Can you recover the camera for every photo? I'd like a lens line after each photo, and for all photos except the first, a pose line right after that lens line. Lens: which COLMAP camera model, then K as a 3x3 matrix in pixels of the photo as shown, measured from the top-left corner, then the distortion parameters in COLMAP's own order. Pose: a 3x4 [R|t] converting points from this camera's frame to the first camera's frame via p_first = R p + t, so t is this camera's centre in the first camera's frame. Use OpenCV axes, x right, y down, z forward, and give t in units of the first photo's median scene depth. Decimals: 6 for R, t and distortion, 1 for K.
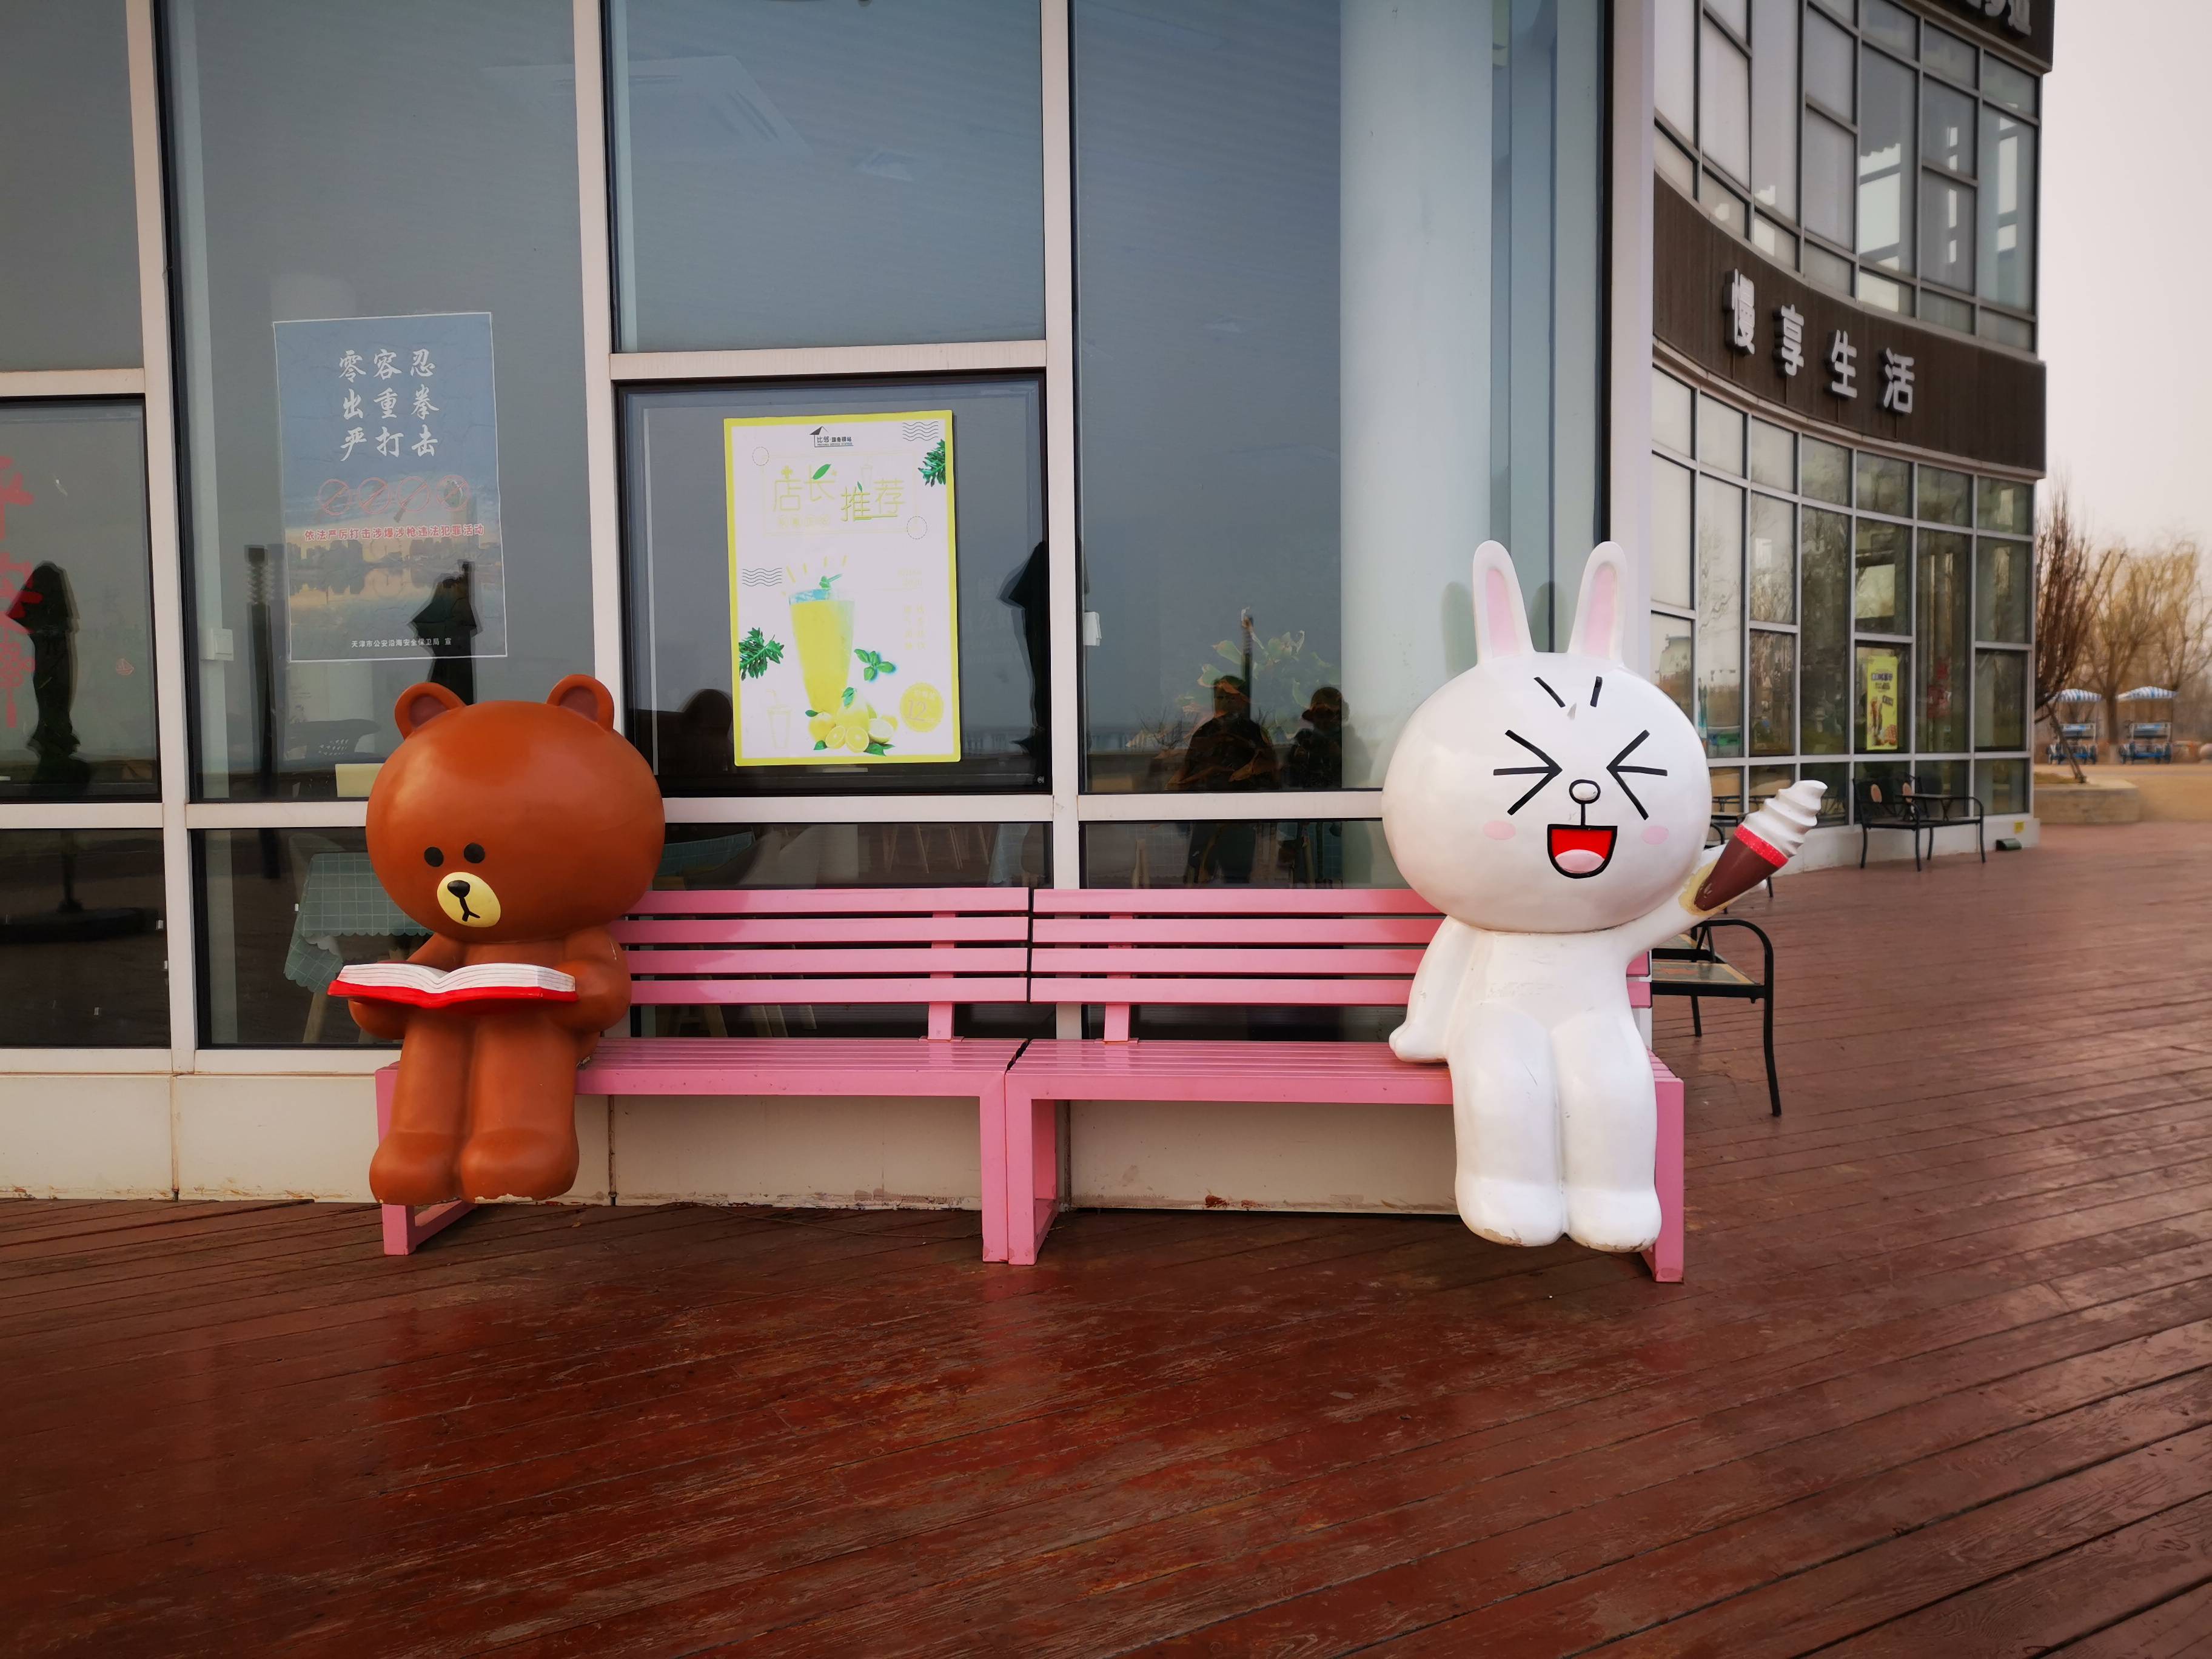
lens RADIAL K [[1674.8, 0, 1119.5], [0, 1674.8, 820.3], [0, 0, 1]] dist [0.052471, -0.038786]
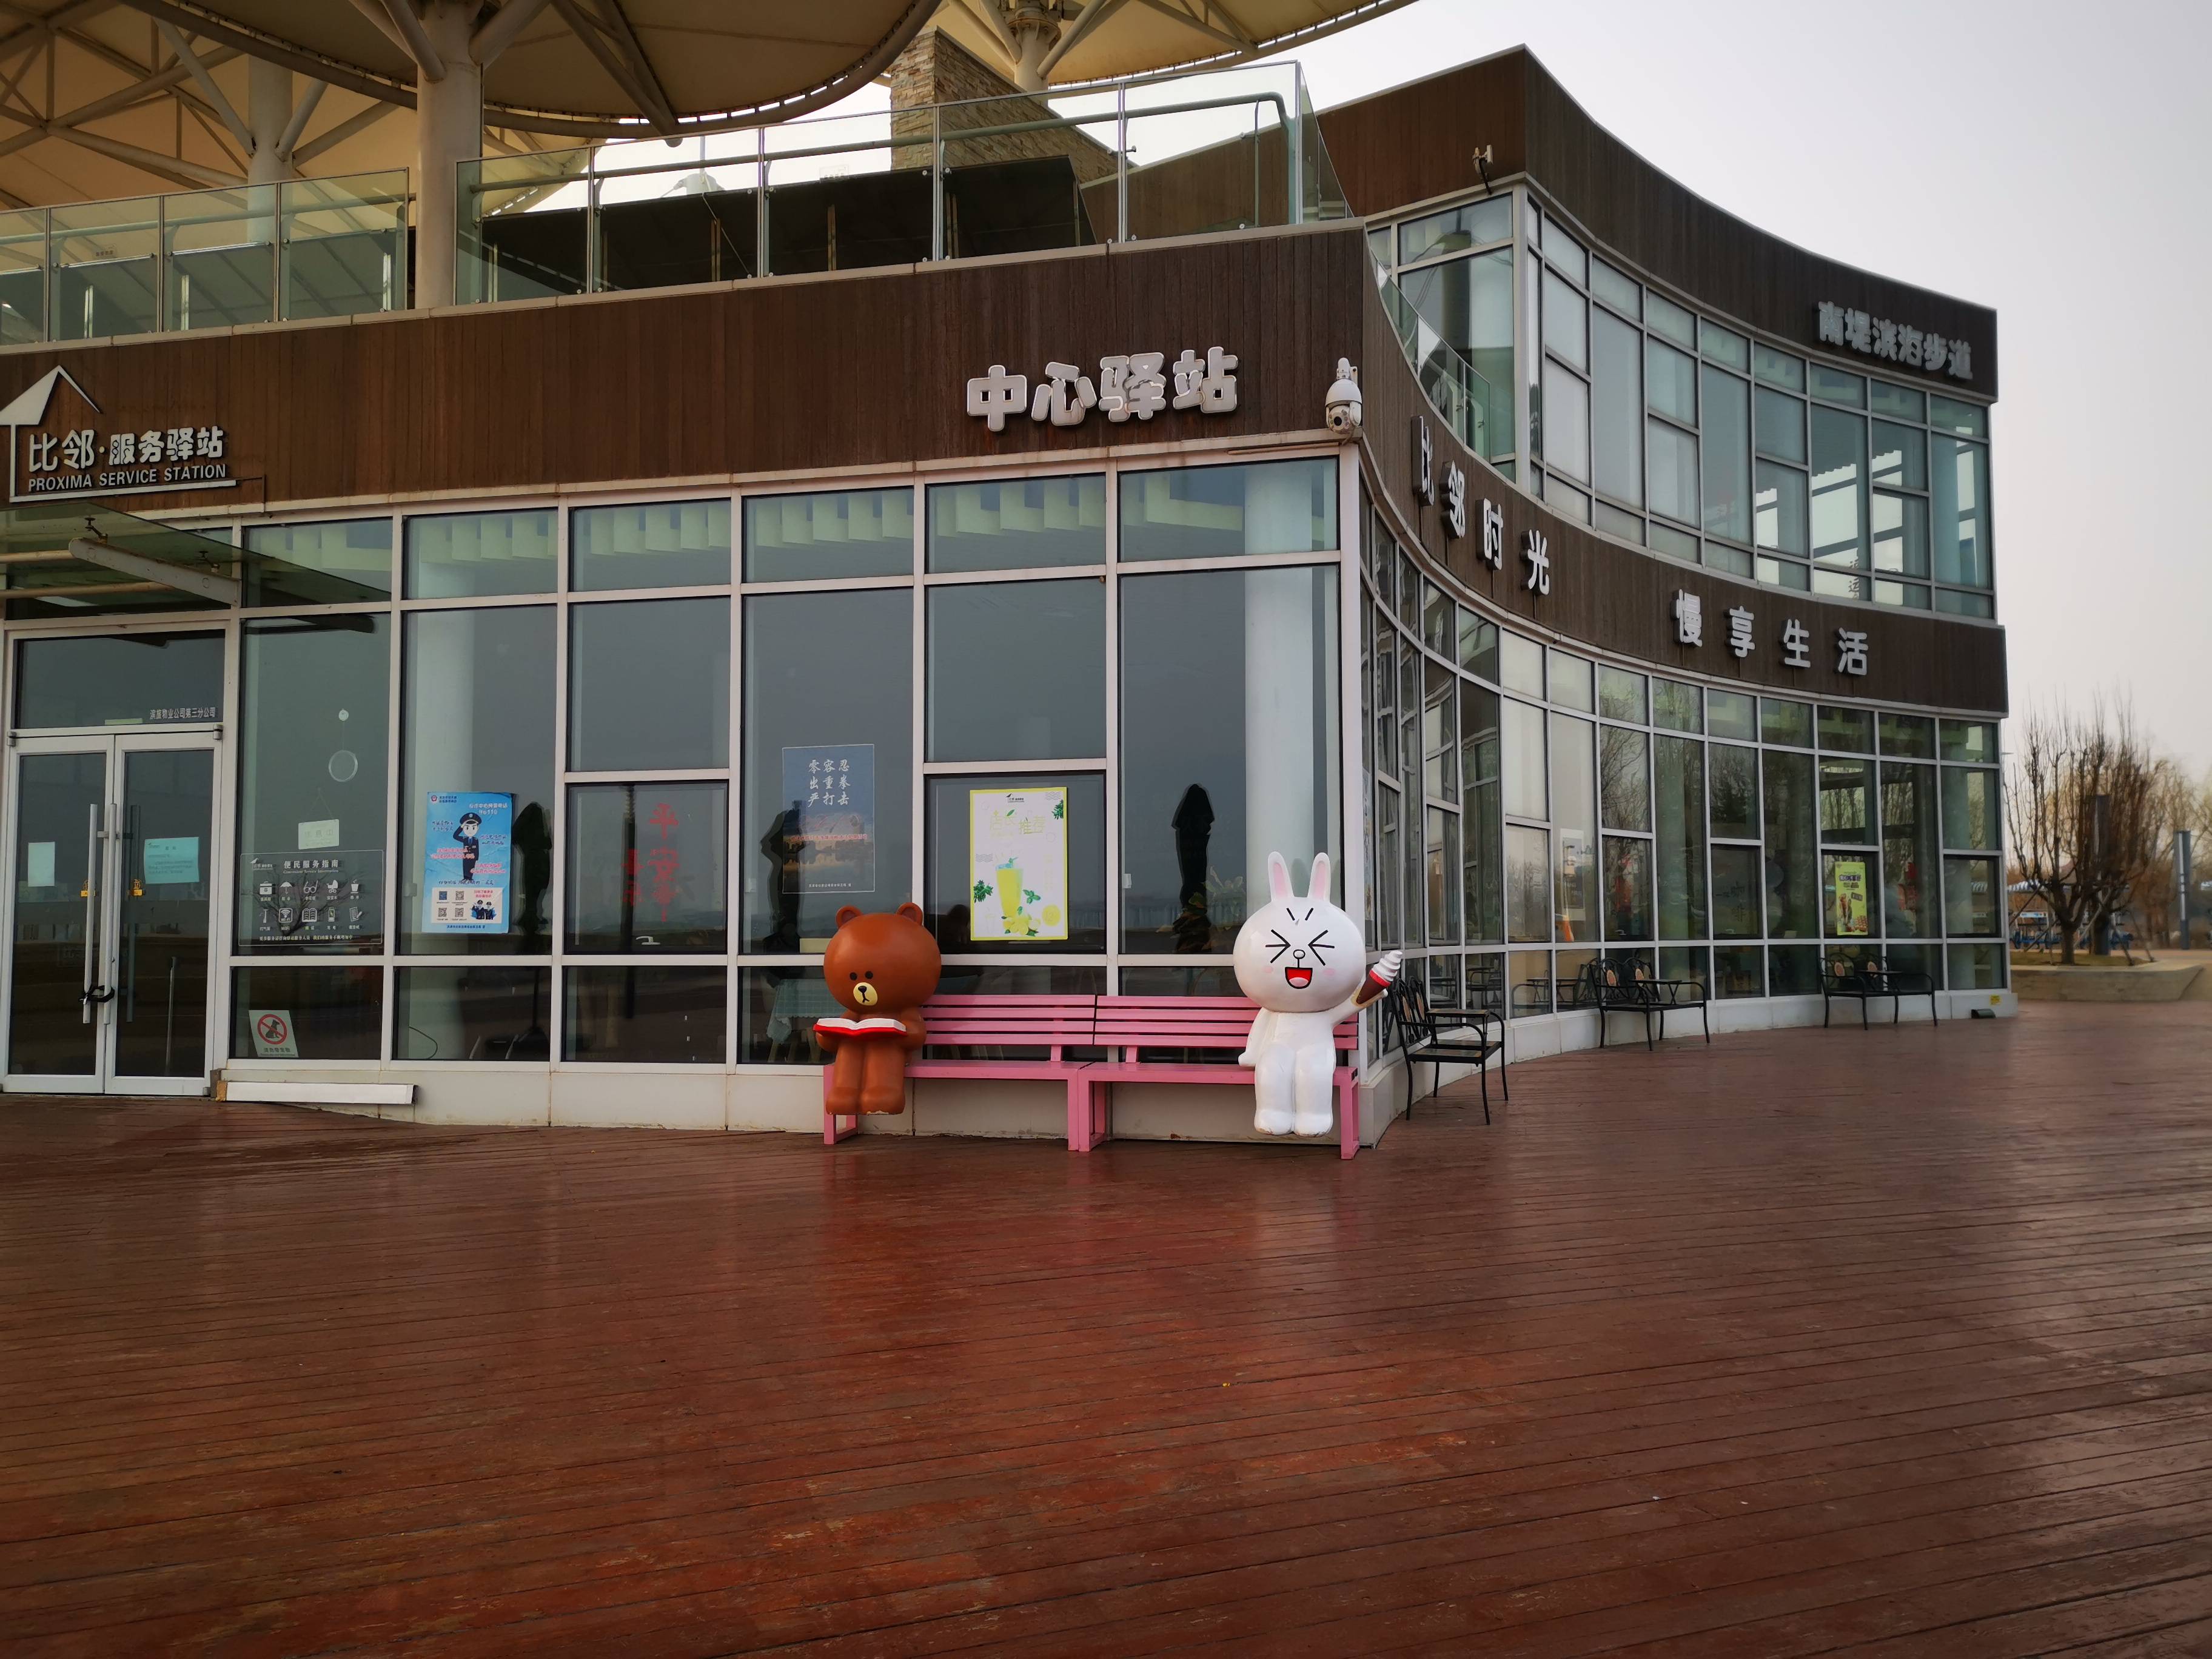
lens RADIAL K [[1674.8, 0, 1125.4], [0, 1674.8, 834.2], [0, 0, 1]] dist [0.052471, -0.038786]
pose [[0.991502, 0.001543, -0.130083, 0.276197], [-0.013842, 0.995505, -0.093694, 0.034680], [0.129353, 0.094698, 0.987066, -1.237711]]
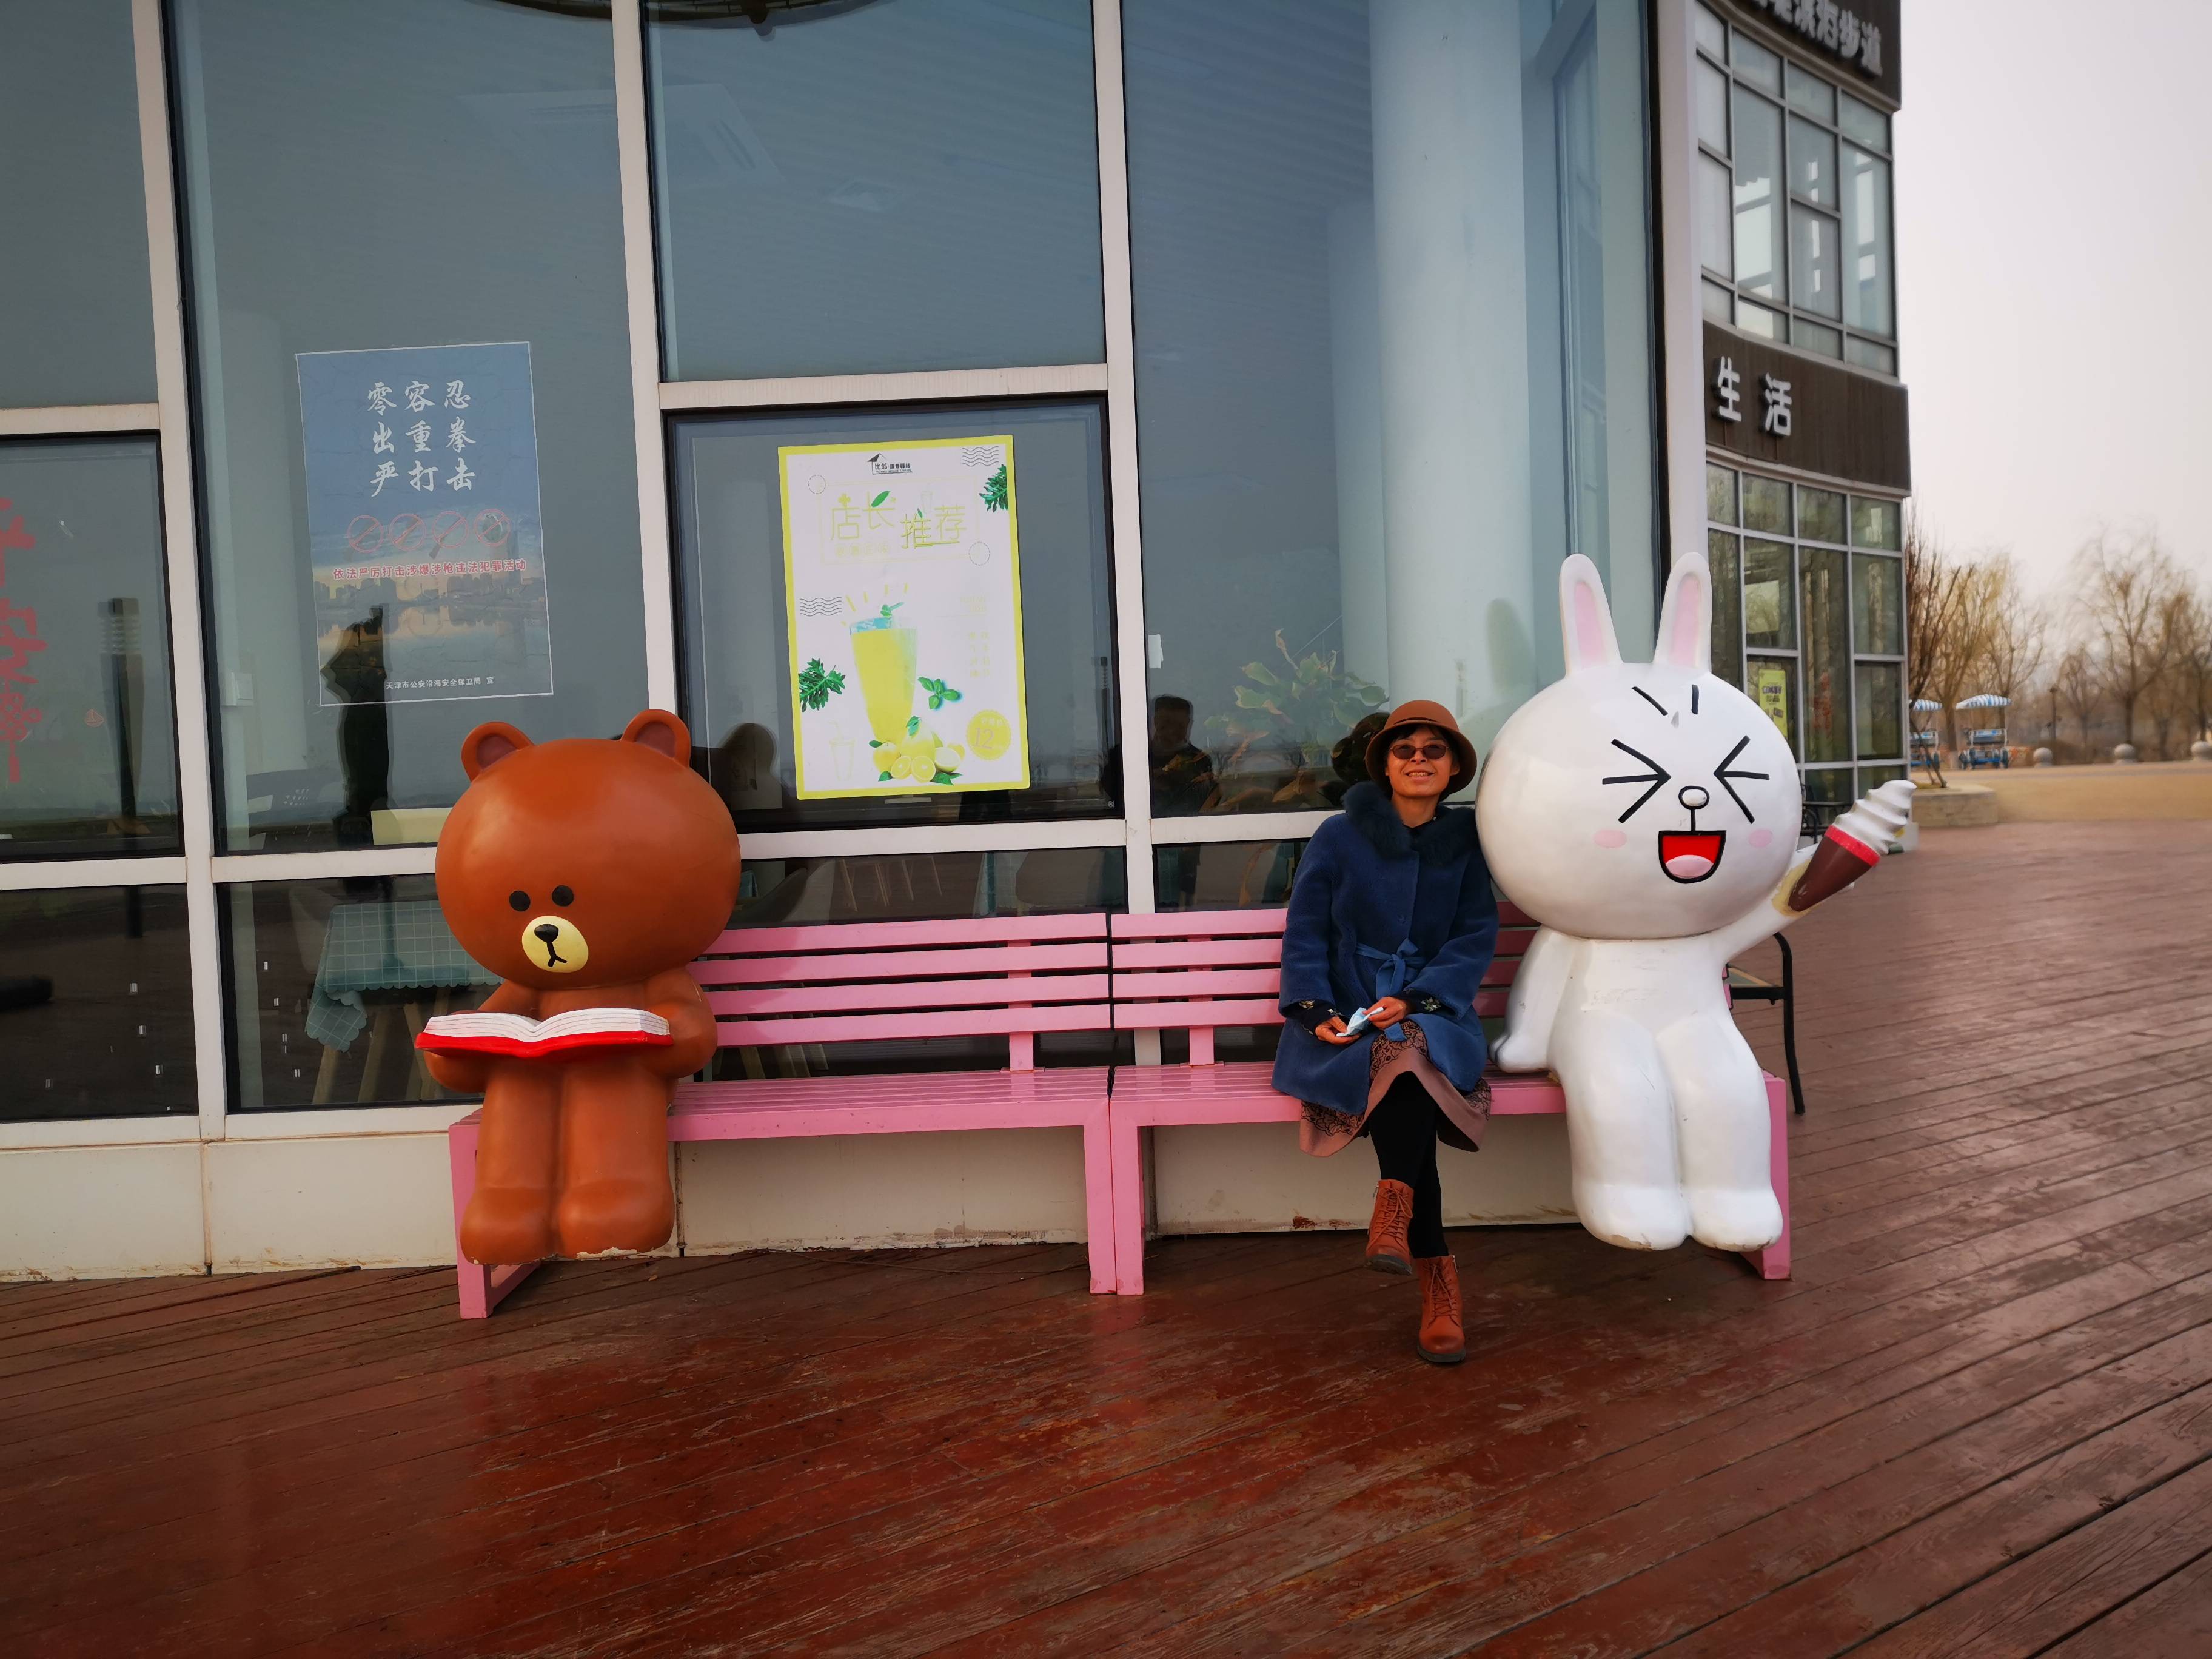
lens RADIAL K [[1674.8, 0, 1112.7], [0, 1674.8, 823.9], [0, 0, 1]] dist [0.052471, -0.038786]
pose [[0.996611, -0.030564, 0.076371, -0.121333], [0.031885, 0.999361, -0.016139, 0.003306], [-0.075829, 0.018519, 0.996949, 0.010246]]
